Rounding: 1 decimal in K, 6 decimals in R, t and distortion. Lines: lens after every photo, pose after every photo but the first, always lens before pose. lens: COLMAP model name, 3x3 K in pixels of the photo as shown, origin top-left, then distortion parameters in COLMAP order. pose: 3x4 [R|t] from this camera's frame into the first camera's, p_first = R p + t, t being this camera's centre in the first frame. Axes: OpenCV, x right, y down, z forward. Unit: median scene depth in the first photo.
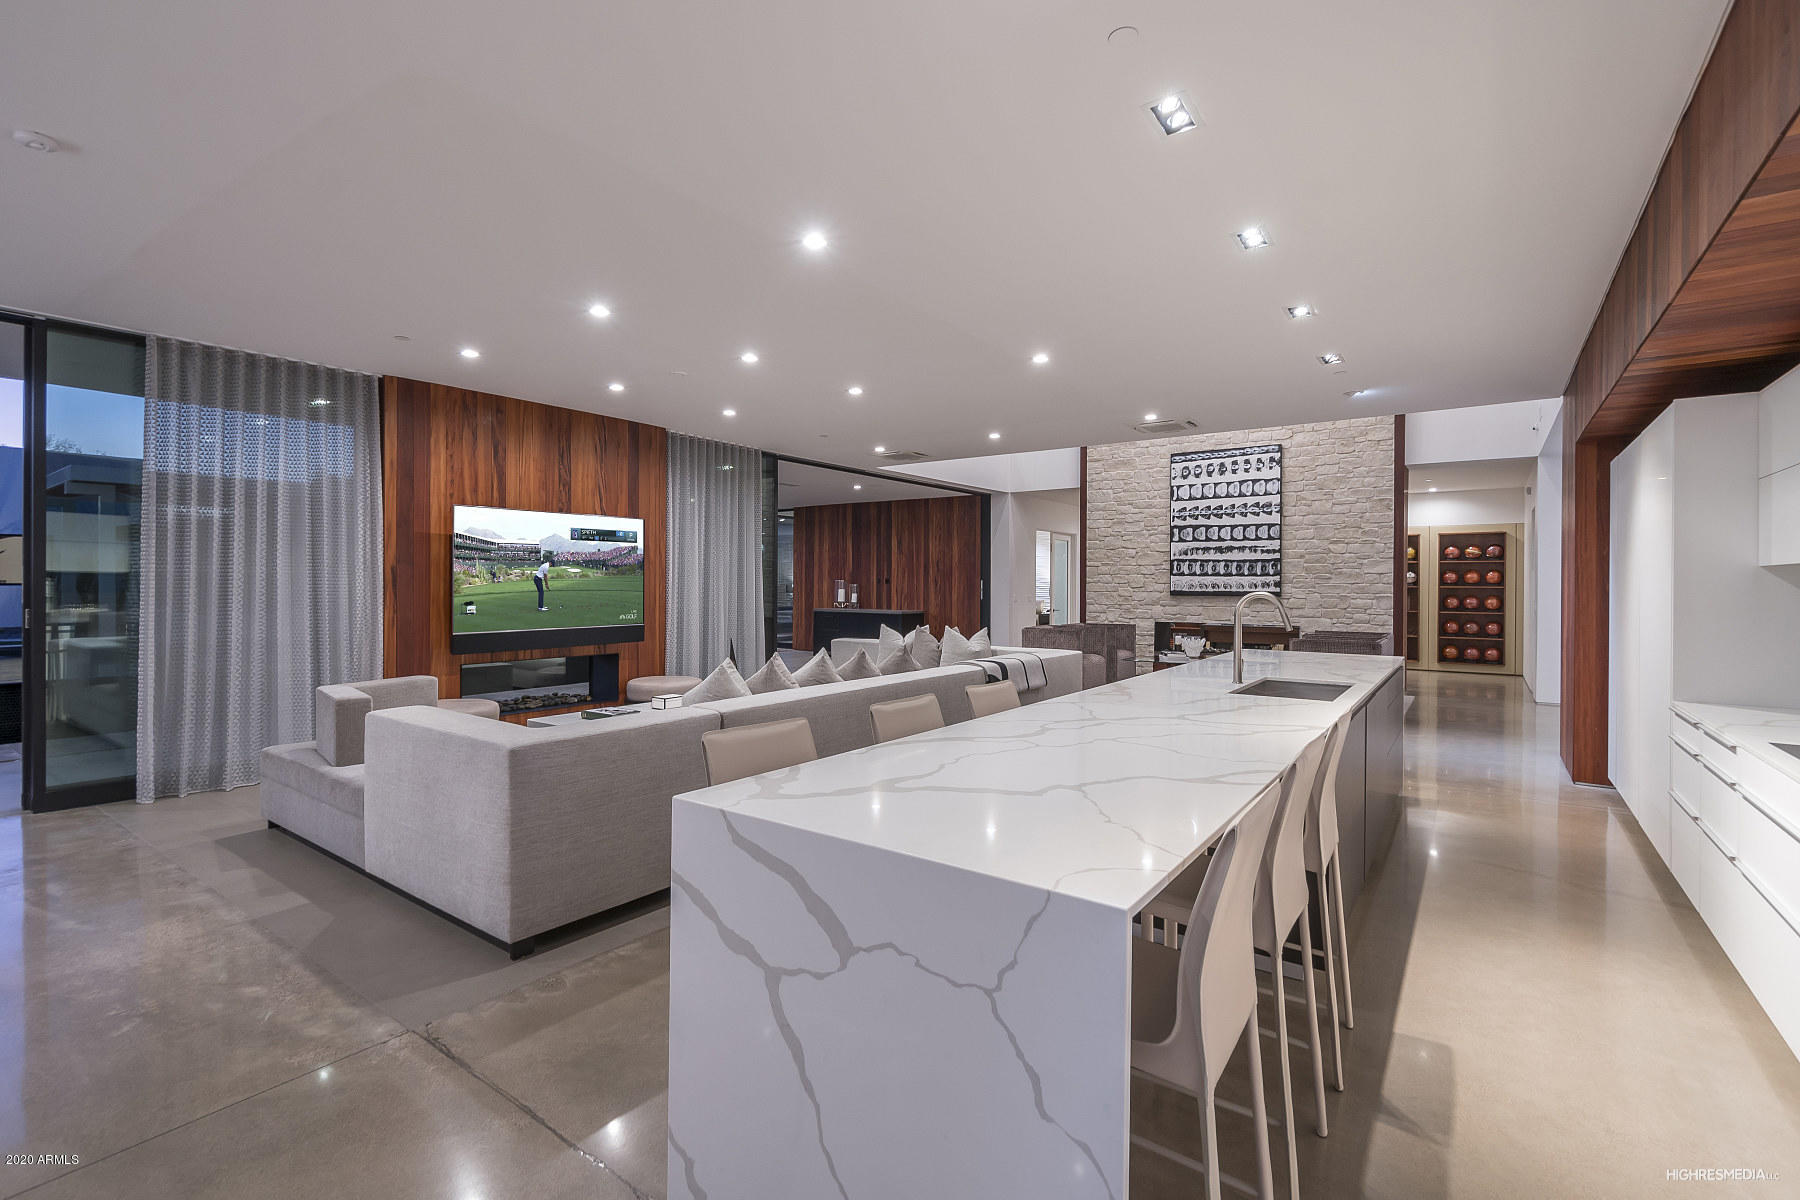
lens RADIAL K [[809.1, 0, 903.7], [0, 809.1, 584.2], [0, 0, 1]] dist [-0.003222, -0.000478]
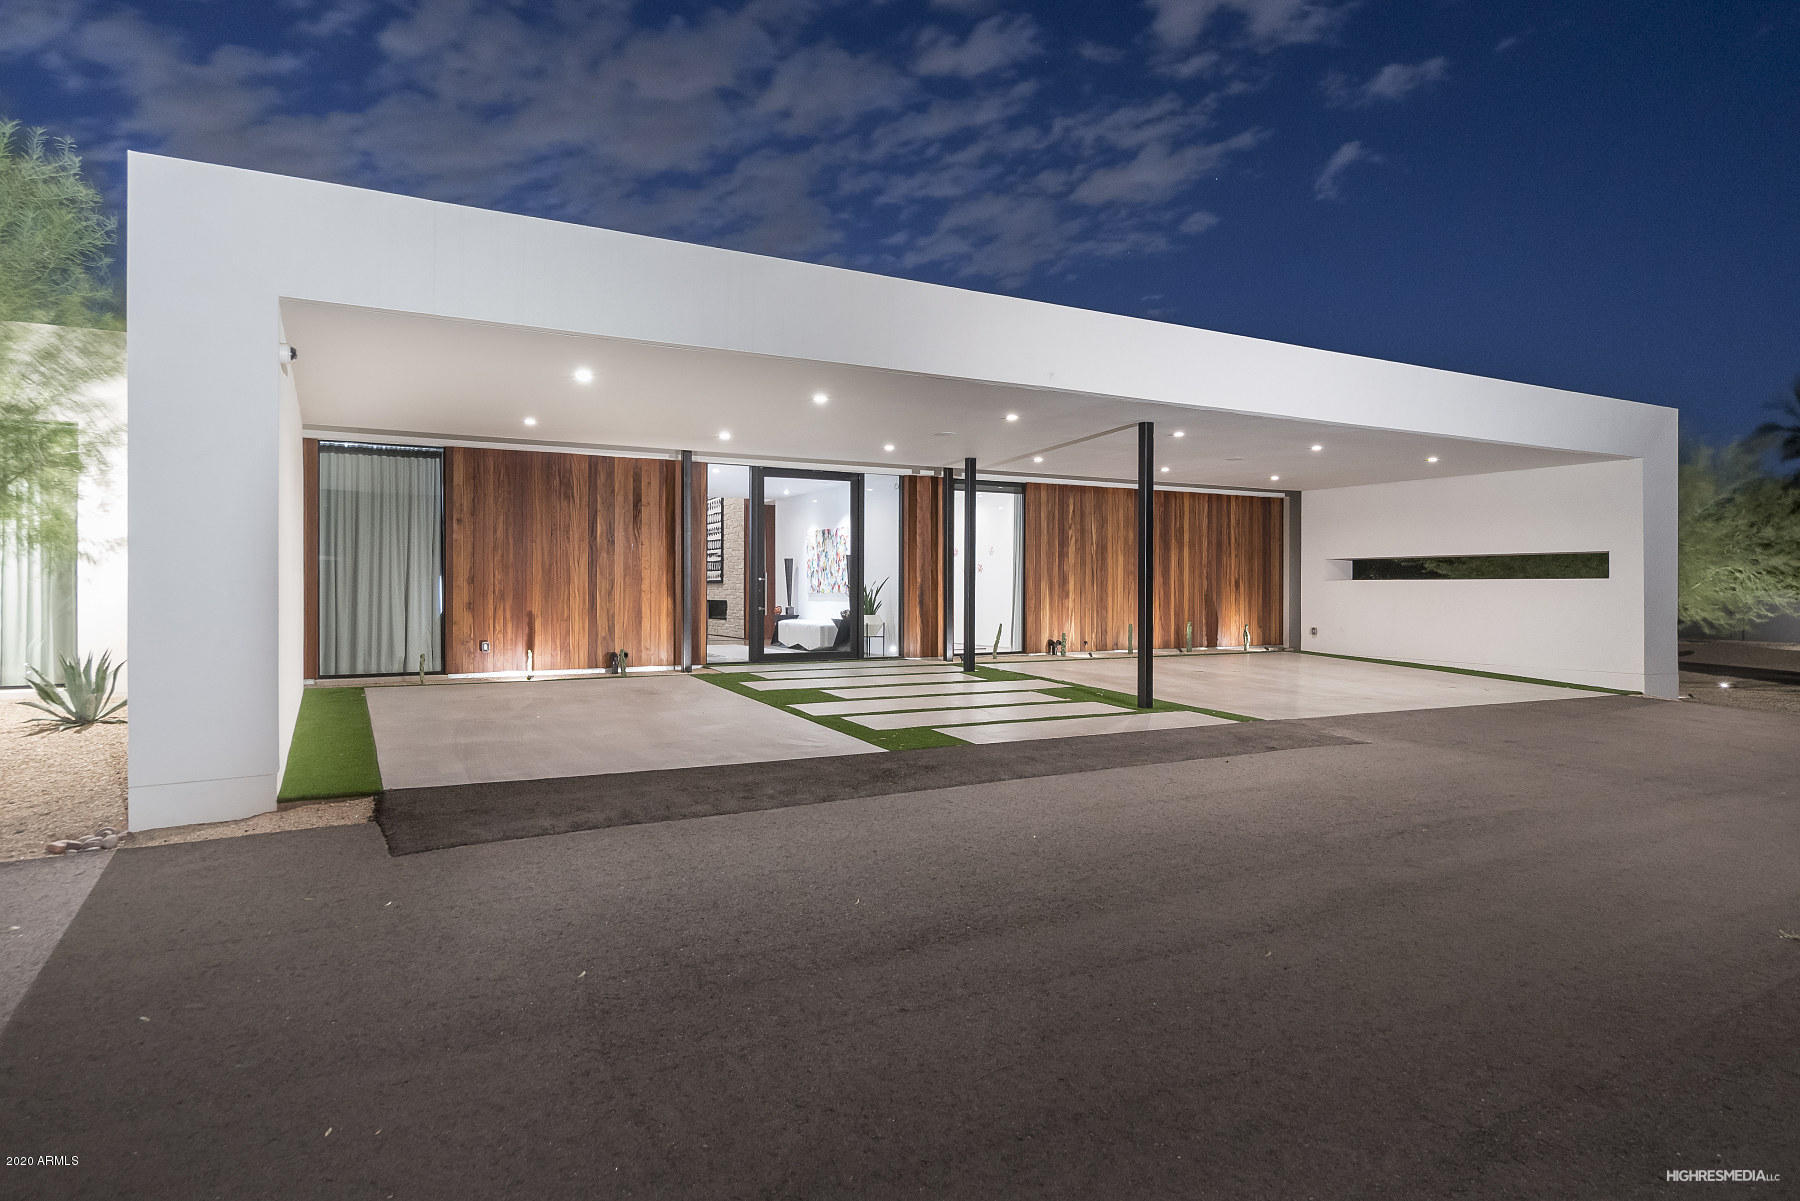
lens RADIAL K [[1028.6, 0, 878.2], [0, 1028.6, 598.4], [0, 0, 1]] dist [0.002485, 0.000817]
pose [[0.899495, 0.000274, -0.436930, 1.639509], [0.002197, 0.999984, 0.005150, 0.035732], [0.436925, -0.005592, 0.899481, -0.751736]]
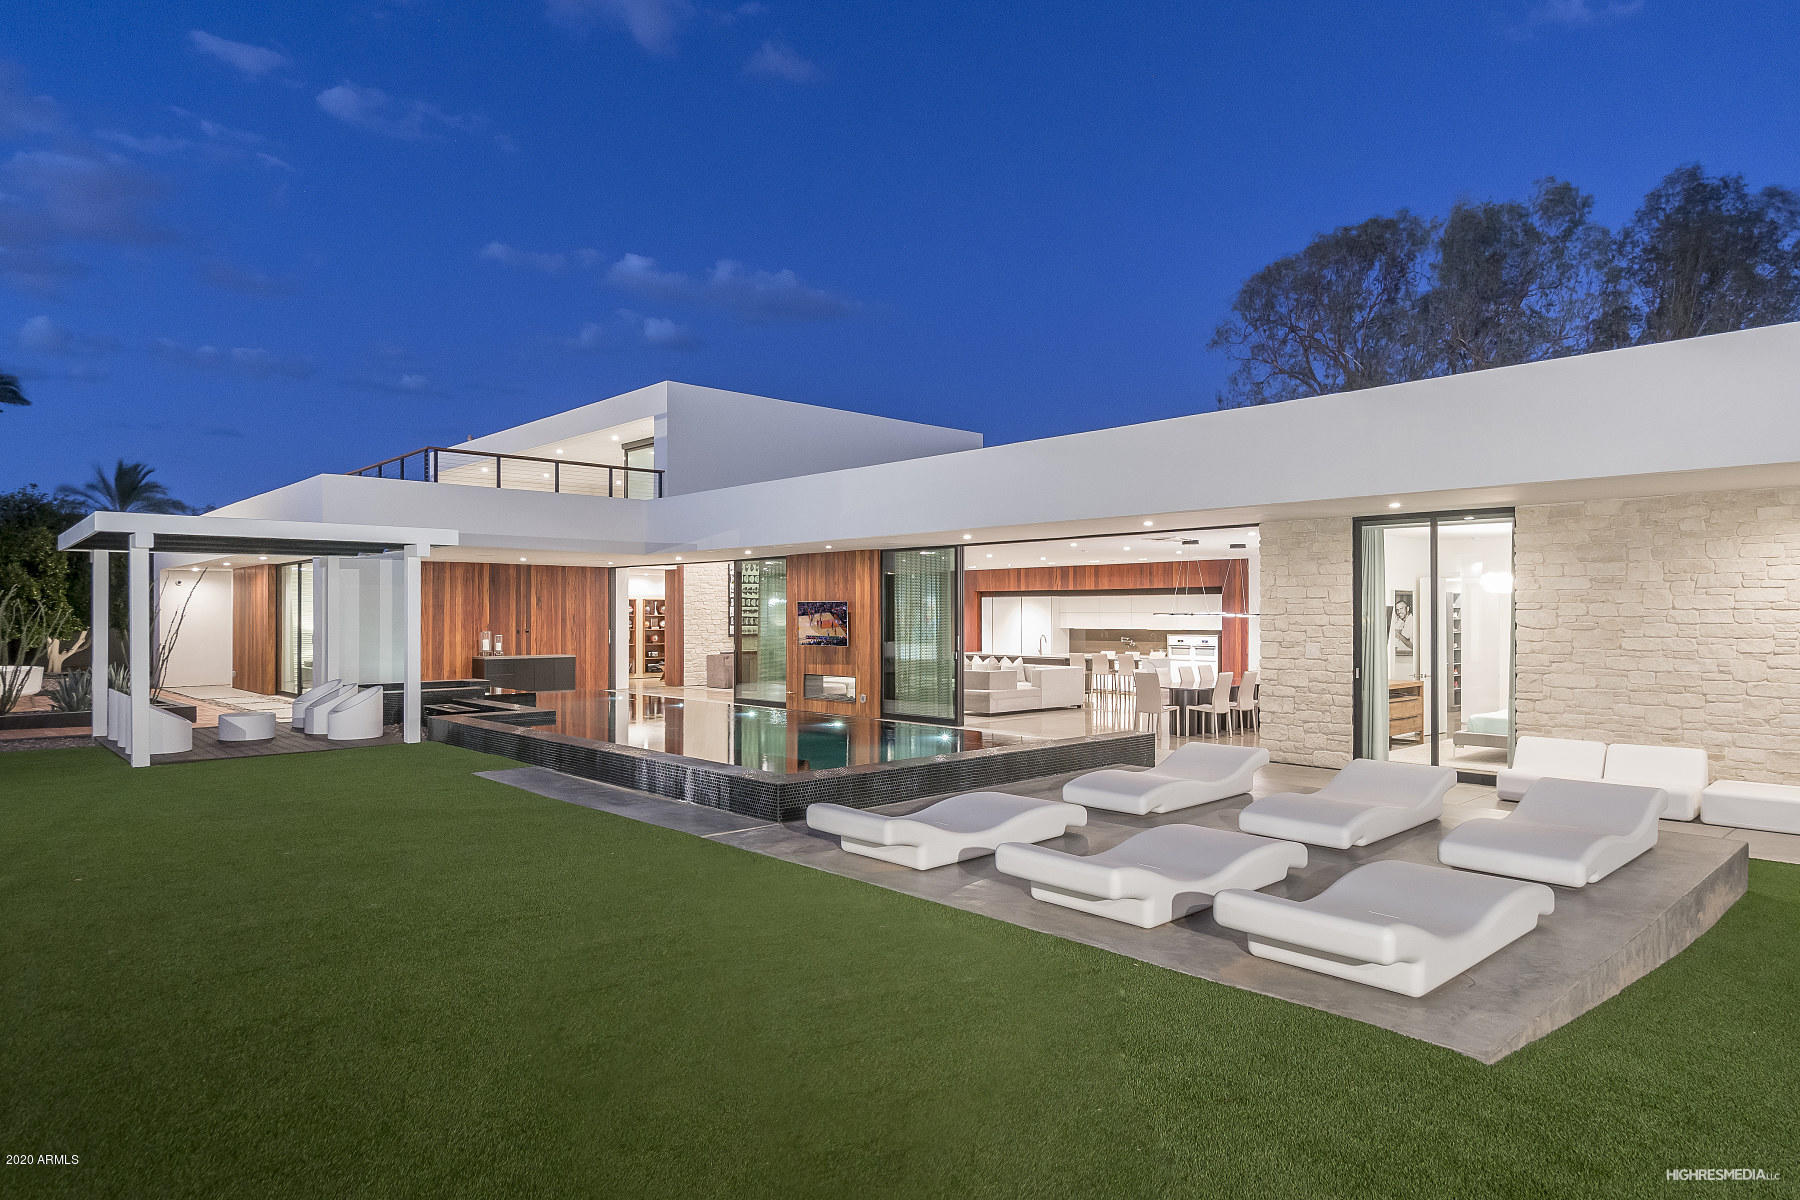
lens RADIAL K [[1048.1, 0, 877.7], [0, 1048.1, 606.6], [0, 0, 1]] dist [0.004664, -0.000061]
pose [[0.207428, 0.002162, 0.978248, -1.911803], [0.002832, 0.999992, -0.002811, -0.046519], [-0.978246, 0.003354, 0.207420, 0.225320]]
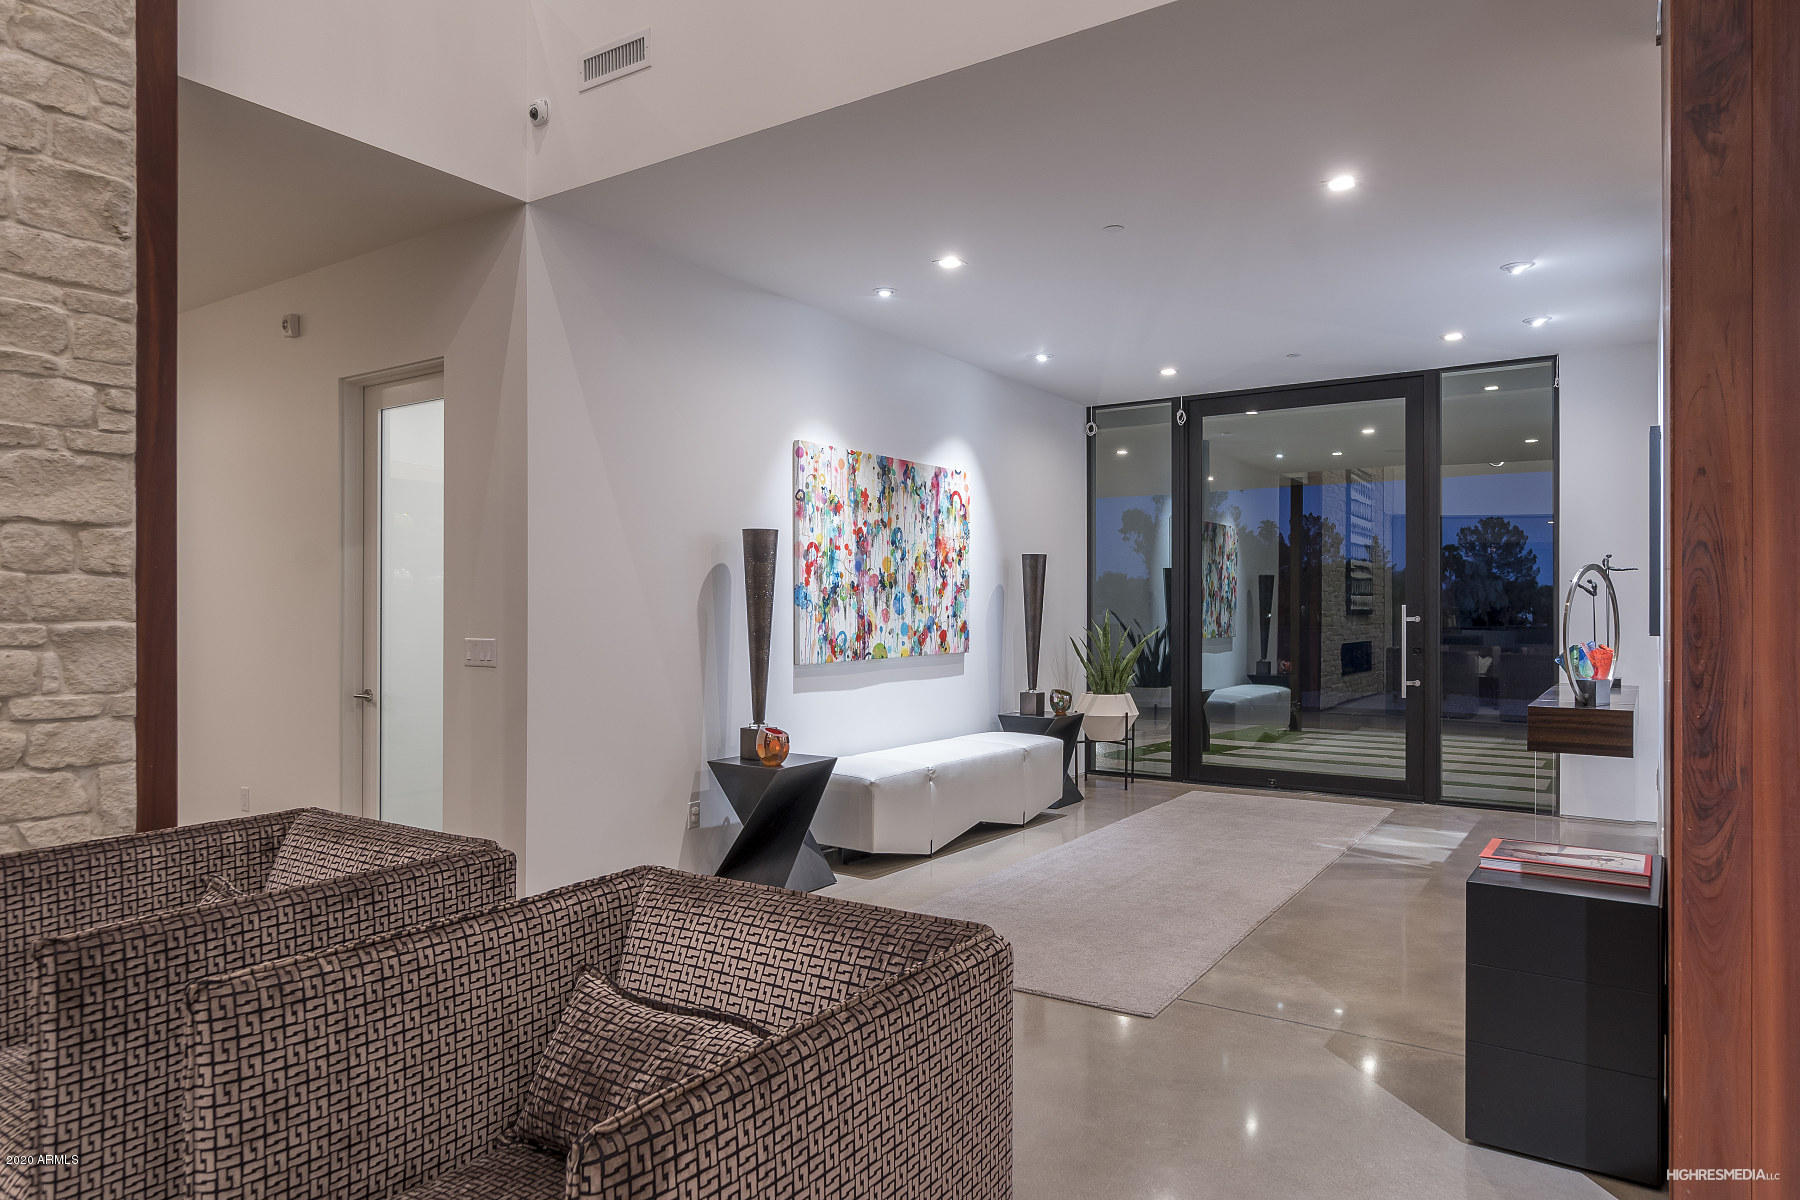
lens RADIAL K [[1080.0, 0, 893.0], [0, 1080.0, 601.3], [0, 0, 1]] dist [-0.028137, -0.000592]
pose [[-0.037946, -0.008181, 0.999246, 0.278480], [-0.012721, 0.999889, 0.007703, 0.002000], [-0.999199, -0.012419, -0.038046, 0.728649]]
